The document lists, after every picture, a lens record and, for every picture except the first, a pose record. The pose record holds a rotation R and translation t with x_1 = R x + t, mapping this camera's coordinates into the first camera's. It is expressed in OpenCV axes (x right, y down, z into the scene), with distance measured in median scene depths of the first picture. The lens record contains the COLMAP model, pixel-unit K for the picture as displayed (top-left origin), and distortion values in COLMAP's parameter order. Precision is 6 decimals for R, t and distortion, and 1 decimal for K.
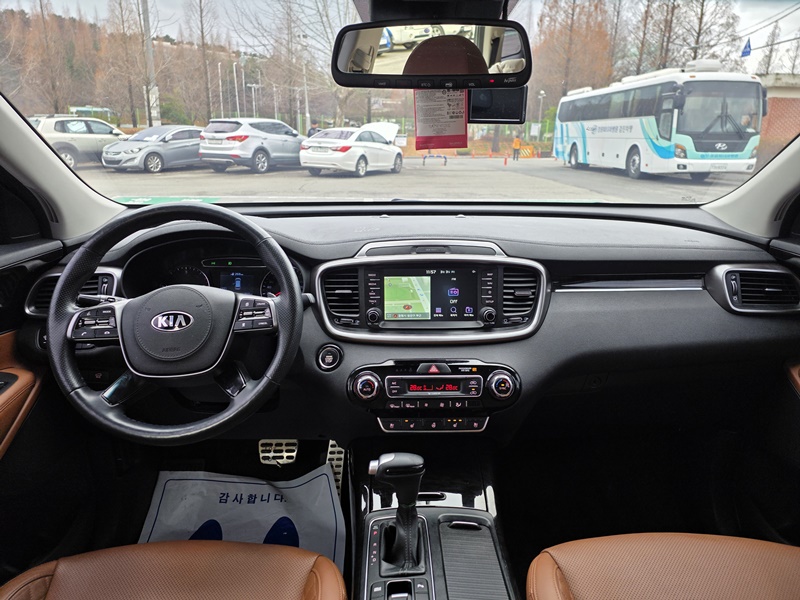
lens RADIAL K [[531.7, 0, 406.0], [0, 531.7, 298.6], [0, 0, 1]] dist [0.038302, -0.021840]
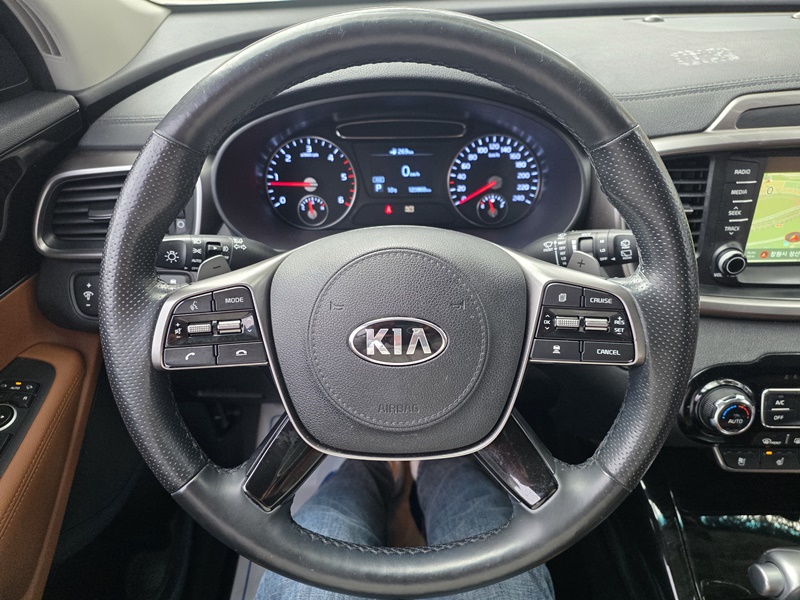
lens RADIAL K [[536.2, 0, 403.2], [0, 536.2, 298.8], [0, 0, 1]] dist [0.017428, -0.001027]
pose [[0.999195, 0.007967, -0.039324, -0.356213], [0.005651, 0.942378, 0.334502, -0.104560], [0.039723, -0.334455, 0.941574, 0.538570]]
